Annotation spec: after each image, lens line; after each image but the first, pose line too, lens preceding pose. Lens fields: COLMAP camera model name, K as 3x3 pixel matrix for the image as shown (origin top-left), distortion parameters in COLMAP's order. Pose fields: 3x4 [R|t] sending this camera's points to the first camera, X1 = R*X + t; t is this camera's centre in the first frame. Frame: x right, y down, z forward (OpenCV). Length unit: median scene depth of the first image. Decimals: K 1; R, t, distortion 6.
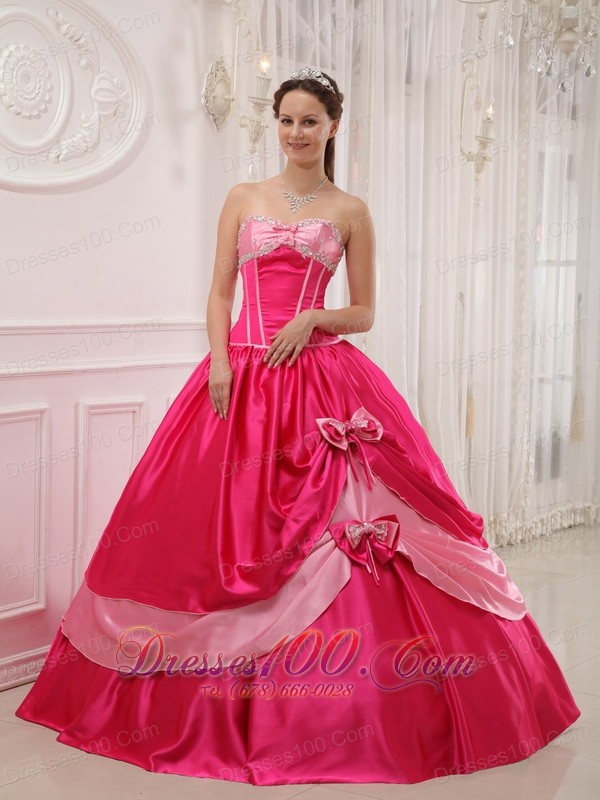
lens RADIAL K [[1508.9, 0, 302.3], [0, 1508.9, 397.8], [0, 0, 1]] dist [0.175403, 0.000000]
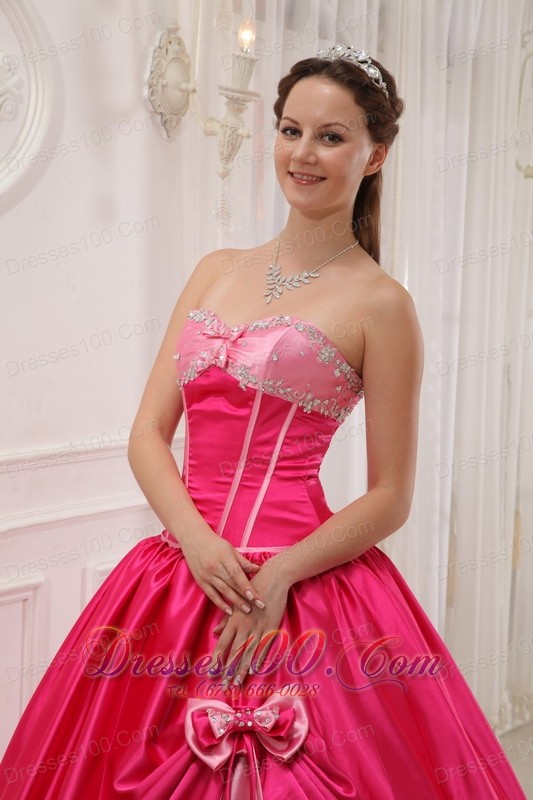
lens RADIAL K [[1707.2, 0, 265.6], [0, 1707.2, 441.5], [0, 0, 1]] dist [0.296054, 0.000000]
pose [[0.999853, 0.016160, 0.005807, -0.017653], [-0.016255, 0.999727, 0.016755, -0.063238], [-0.005535, -0.016847, 0.999843, 0.280789]]
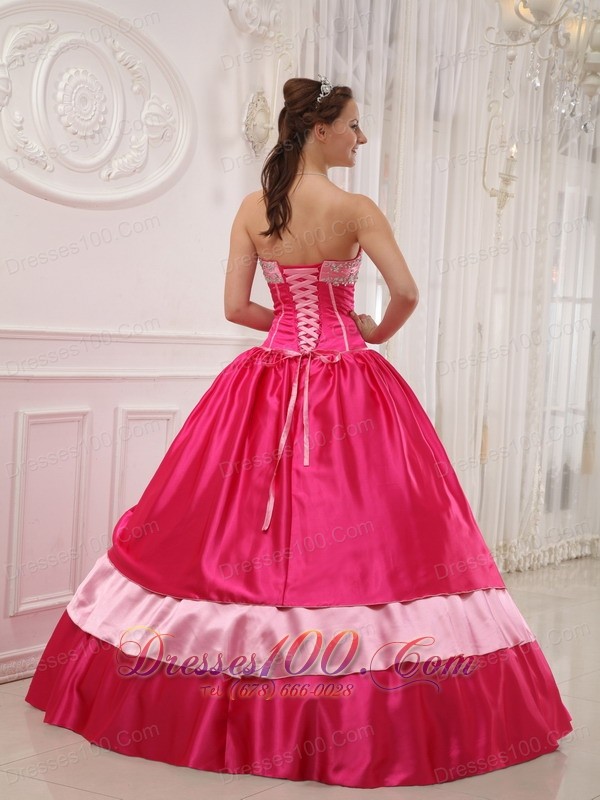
lens RADIAL K [[1508.9, 0, 303.6], [0, 1508.9, 397.7], [0, 0, 1]] dist [0.175403, 0.000000]
pose [[0.999315, 0.036595, -0.005423, -0.011148], [-0.036714, 0.999045, -0.023687, 0.014418], [0.004551, 0.023870, 0.999705, -0.047200]]
